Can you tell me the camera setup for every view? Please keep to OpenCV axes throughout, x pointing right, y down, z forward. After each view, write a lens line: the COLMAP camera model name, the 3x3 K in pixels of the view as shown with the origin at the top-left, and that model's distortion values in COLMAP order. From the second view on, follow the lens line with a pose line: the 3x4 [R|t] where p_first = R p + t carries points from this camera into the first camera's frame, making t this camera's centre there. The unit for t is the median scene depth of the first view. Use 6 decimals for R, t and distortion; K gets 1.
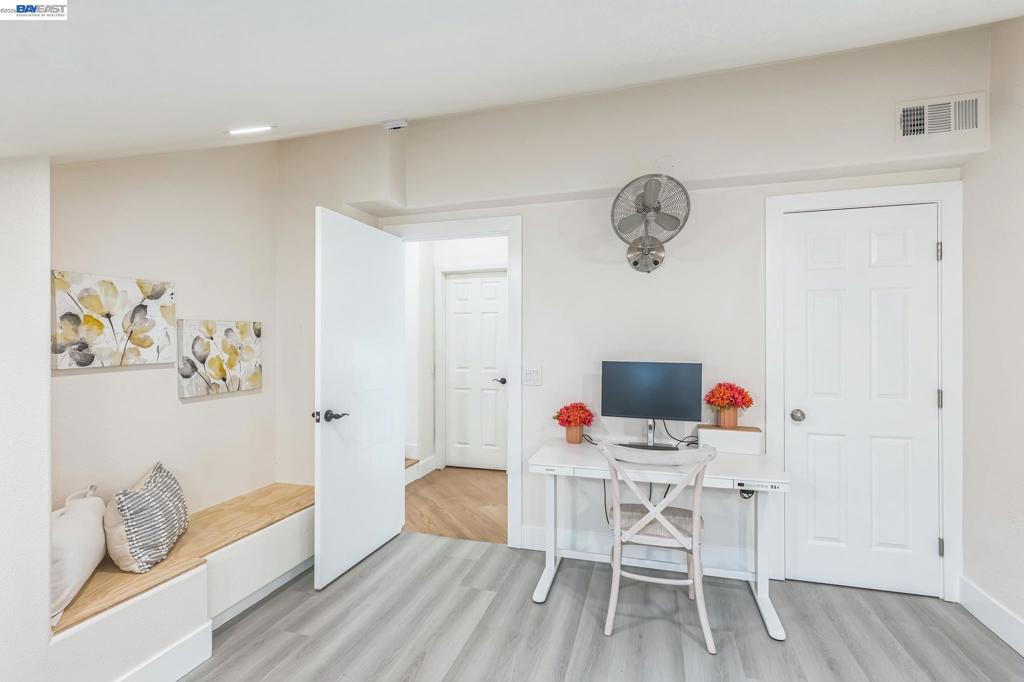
lens RADIAL K [[472.4, 0, 509.0], [0, 472.4, 337.6], [0, 0, 1]] dist [0.000741, -0.002649]
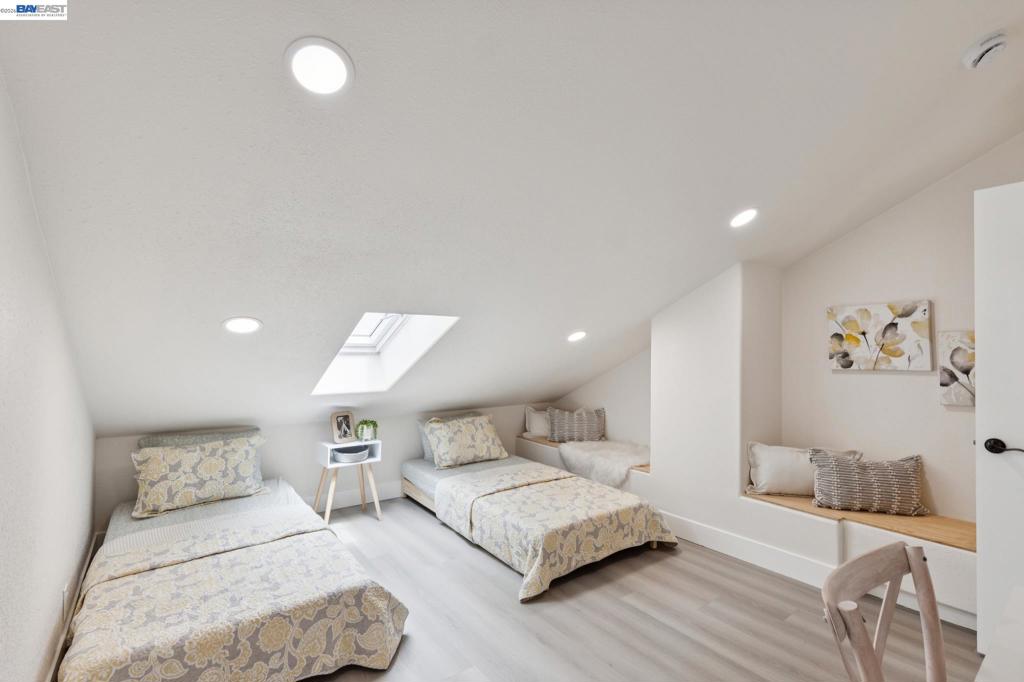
lens RADIAL K [[472.4, 0, 505.8], [0, 472.4, 336.9], [0, 0, 1]] dist [0.000741, -0.002649]
pose [[-0.599745, -0.018398, -0.799980, 0.863648], [0.007455, 0.999564, -0.028577, -0.004039], [0.800157, -0.023103, -0.599346, 0.942423]]
